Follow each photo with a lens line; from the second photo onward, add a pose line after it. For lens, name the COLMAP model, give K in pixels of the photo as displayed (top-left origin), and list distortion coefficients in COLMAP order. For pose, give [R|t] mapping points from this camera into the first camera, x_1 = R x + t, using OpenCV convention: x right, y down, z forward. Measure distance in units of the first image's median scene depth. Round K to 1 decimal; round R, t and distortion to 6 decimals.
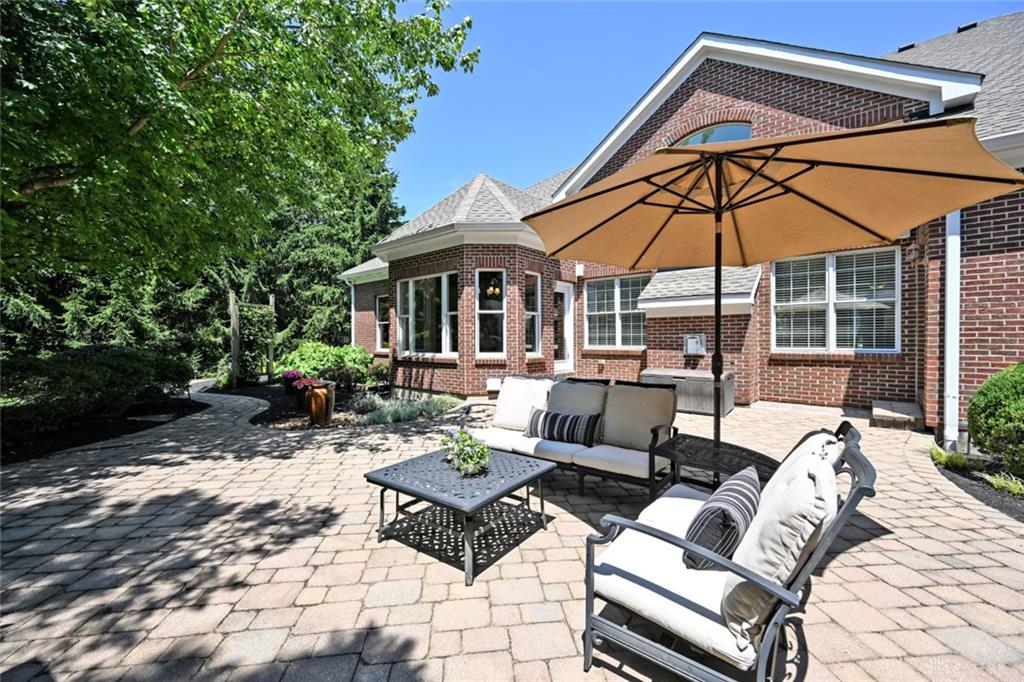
lens RADIAL K [[417.0, 0, 511.6], [0, 417.0, 339.8], [0, 0, 1]] dist [-0.001268, 0.000037]
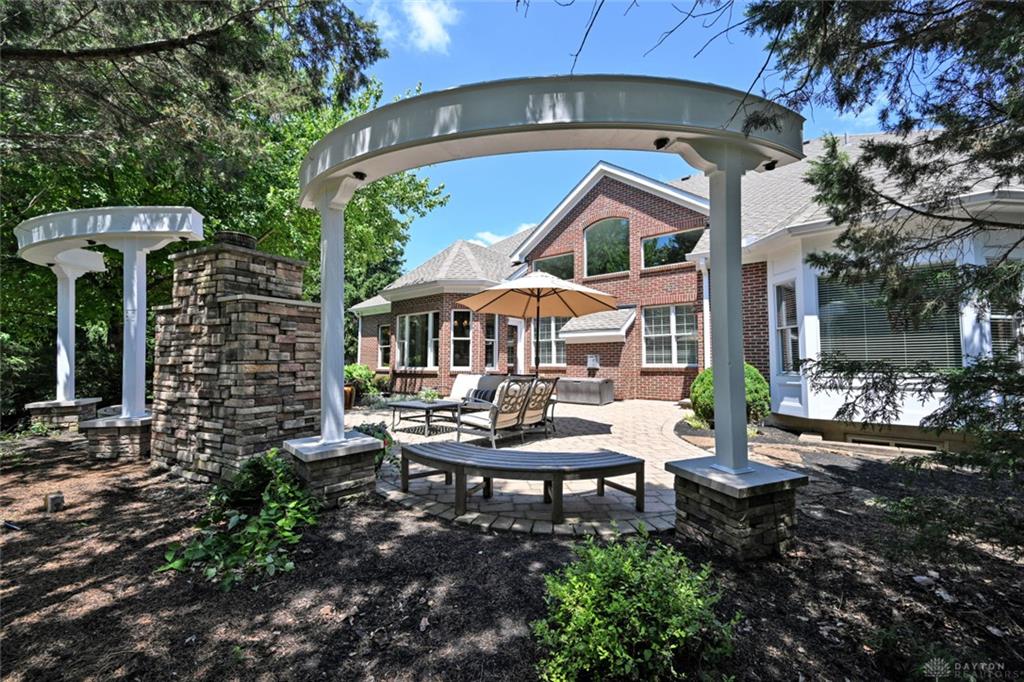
lens RADIAL K [[417.0, 0, 511.9], [0, 417.0, 339.5], [0, 0, 1]] dist [-0.001268, 0.000037]
pose [[0.999846, 0.010822, 0.013816, 0.101545], [-0.009865, 0.997670, -0.067511, 0.031216], [-0.014514, 0.067364, 0.997623, -0.441910]]
